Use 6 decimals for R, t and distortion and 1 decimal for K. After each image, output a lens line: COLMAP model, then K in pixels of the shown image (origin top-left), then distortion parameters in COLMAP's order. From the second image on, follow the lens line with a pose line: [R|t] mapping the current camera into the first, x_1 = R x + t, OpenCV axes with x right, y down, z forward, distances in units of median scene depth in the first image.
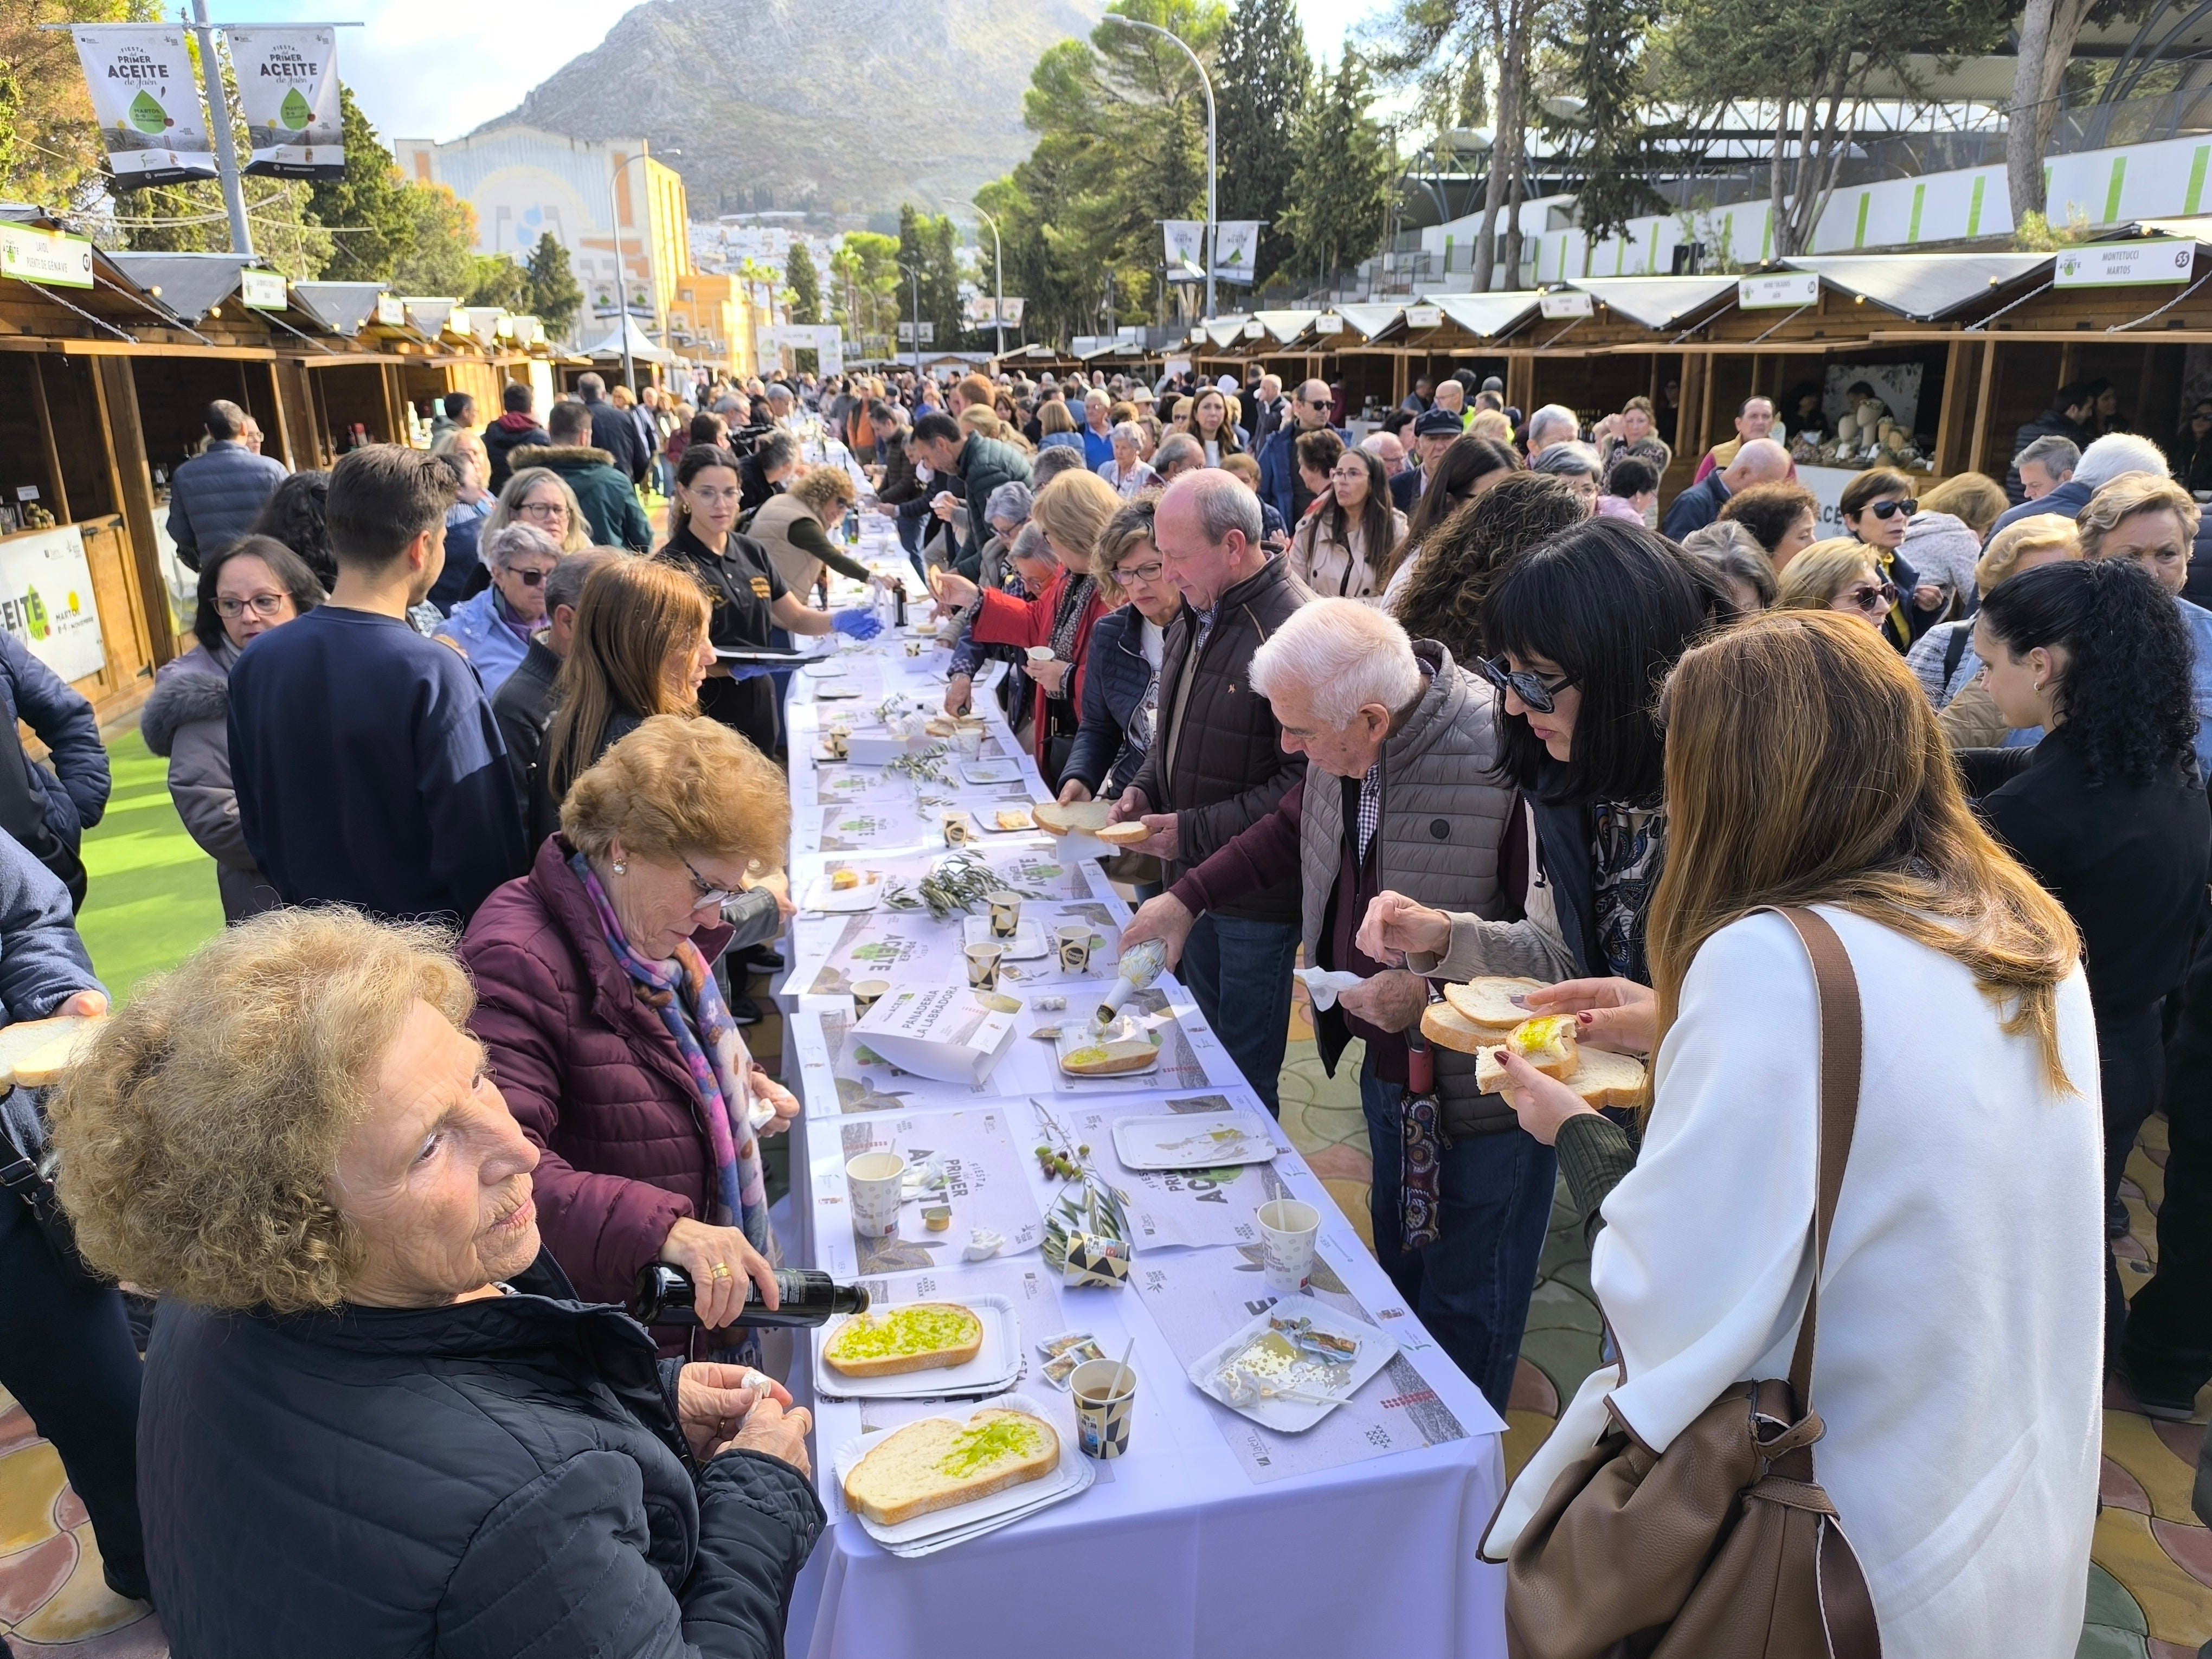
lens RADIAL K [[1550.6, 0, 1091.5], [0, 1550.6, 843.6], [0, 0, 1]] dist [0.020695, -0.022829]
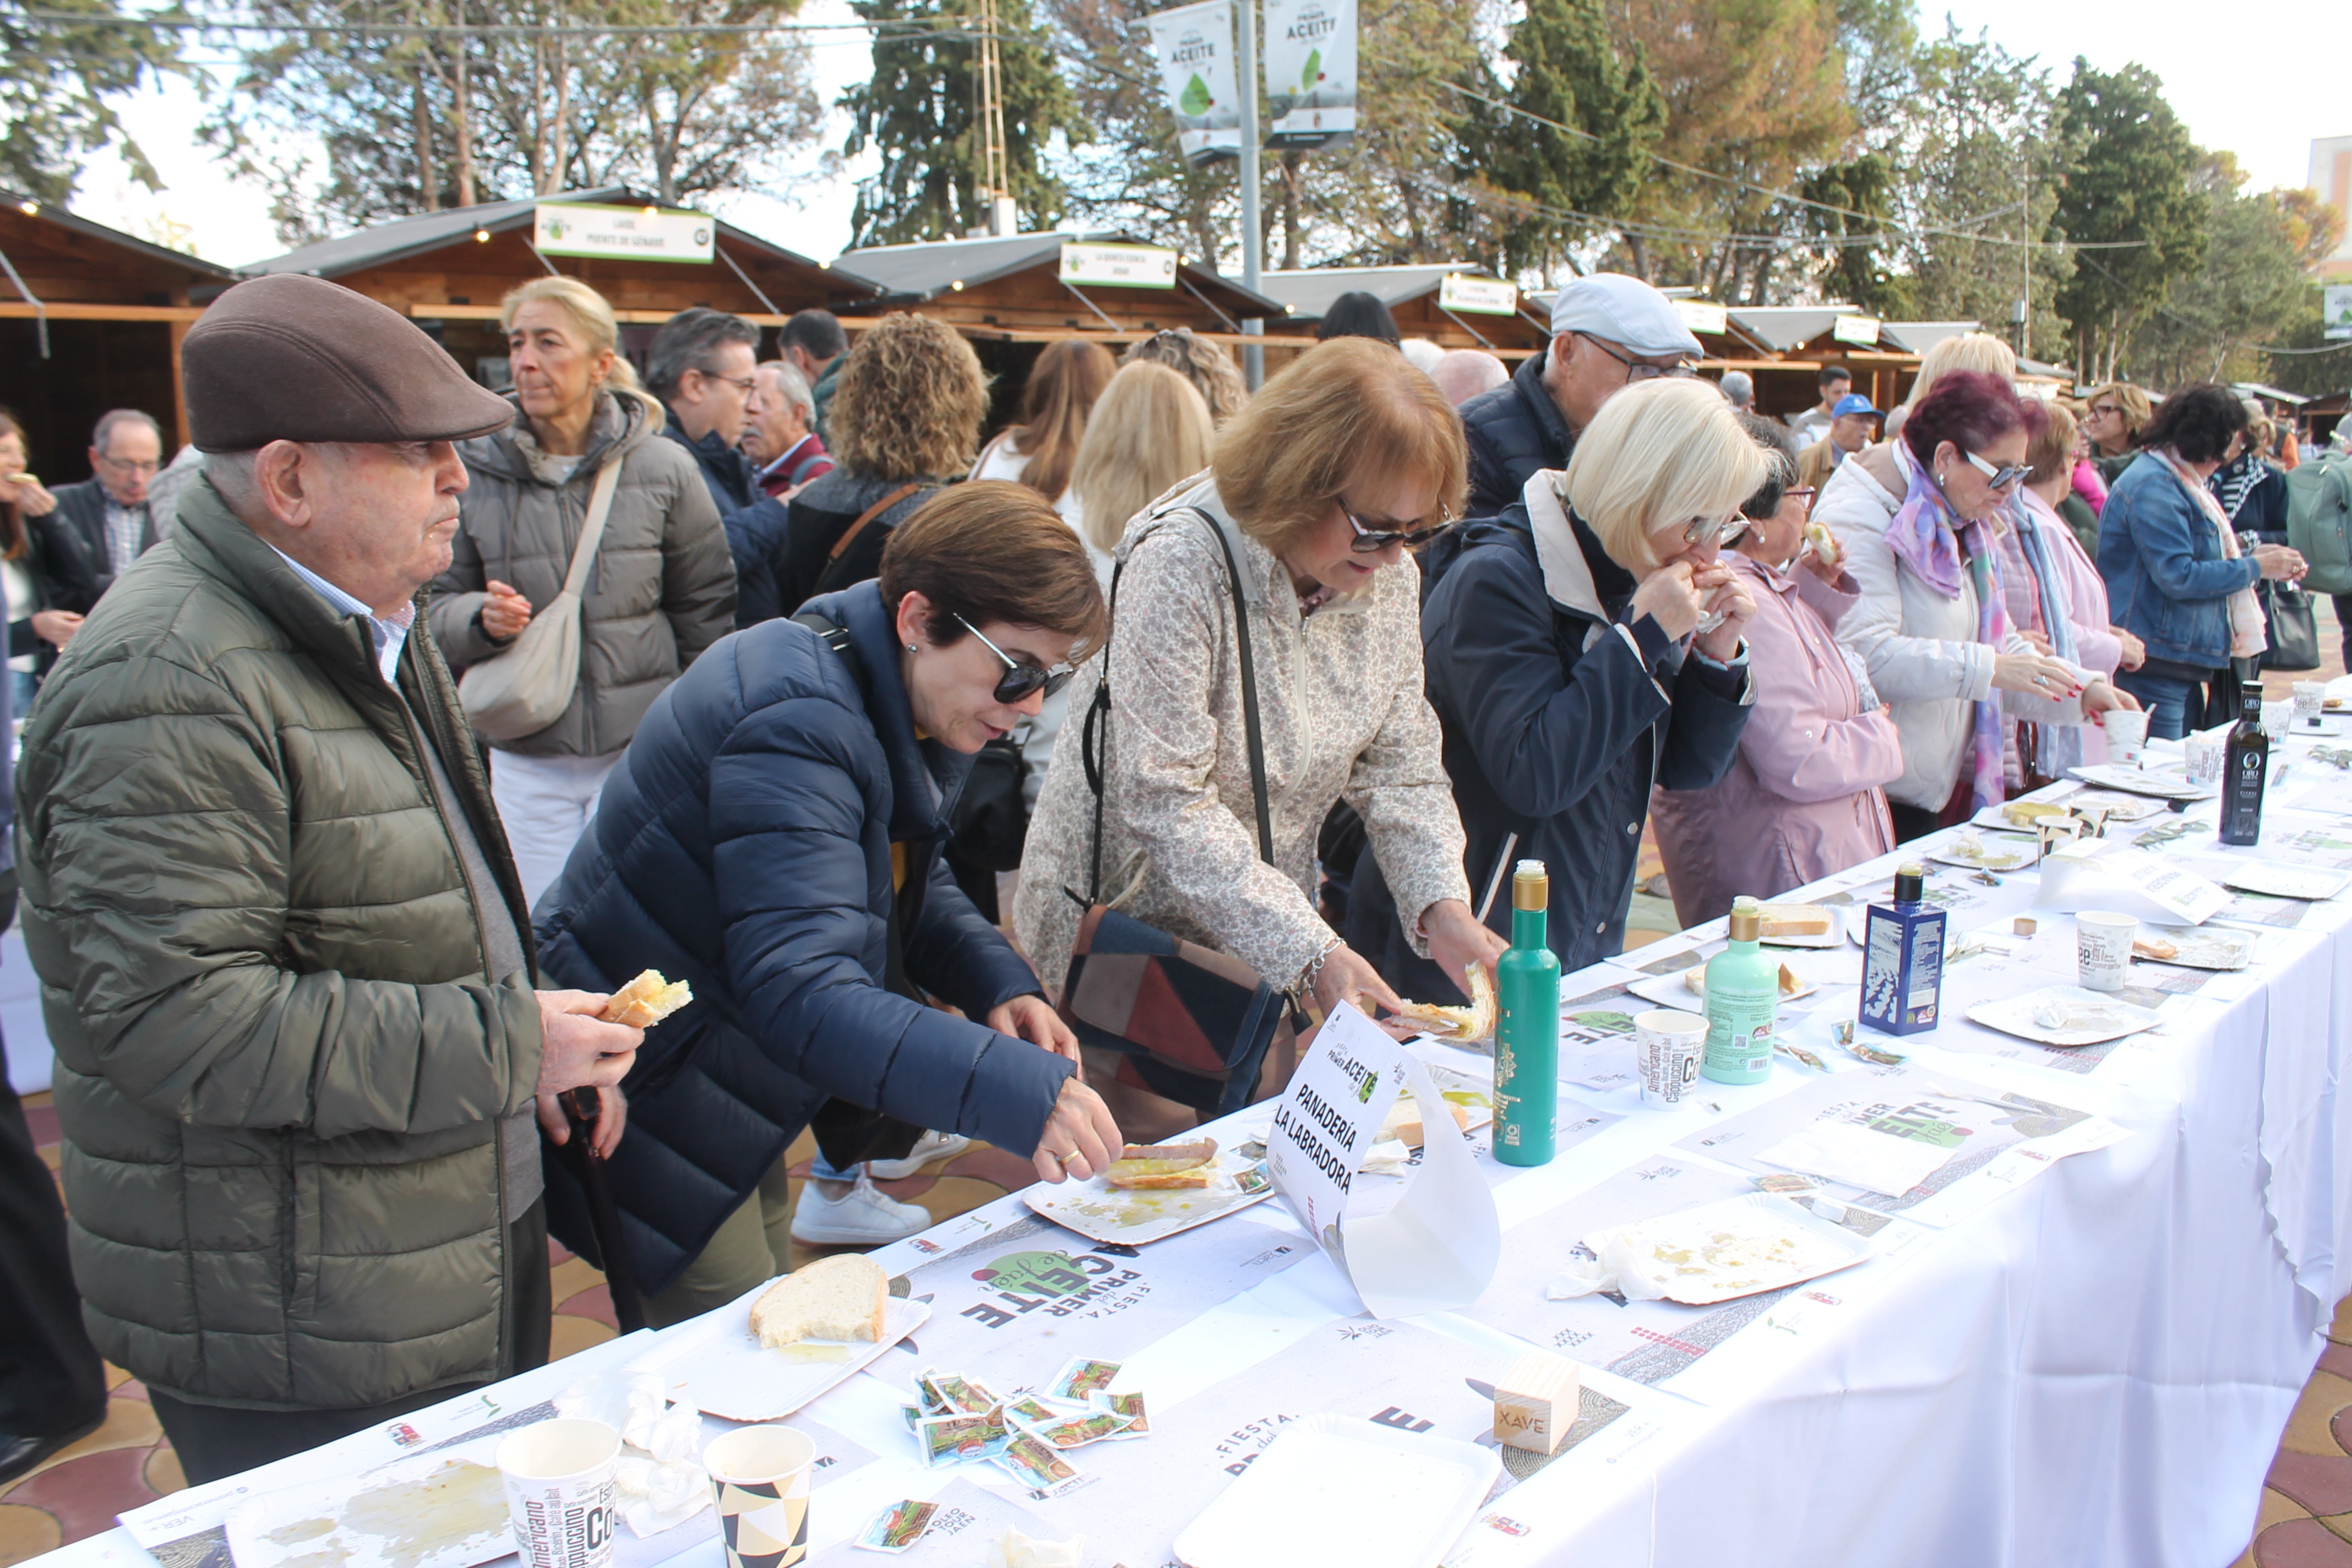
lens RADIAL K [[1969.0, 0, 1113.0], [0, 1969.0, 803.4], [0, 0, 1]] dist [-0.136977, 0.077041]
pose [[0.561589, 0.163212, -0.811159, 0.113374], [-0.242344, 0.969805, 0.027351, -0.024296], [0.791130, 0.181219, 0.584185, 0.111399]]
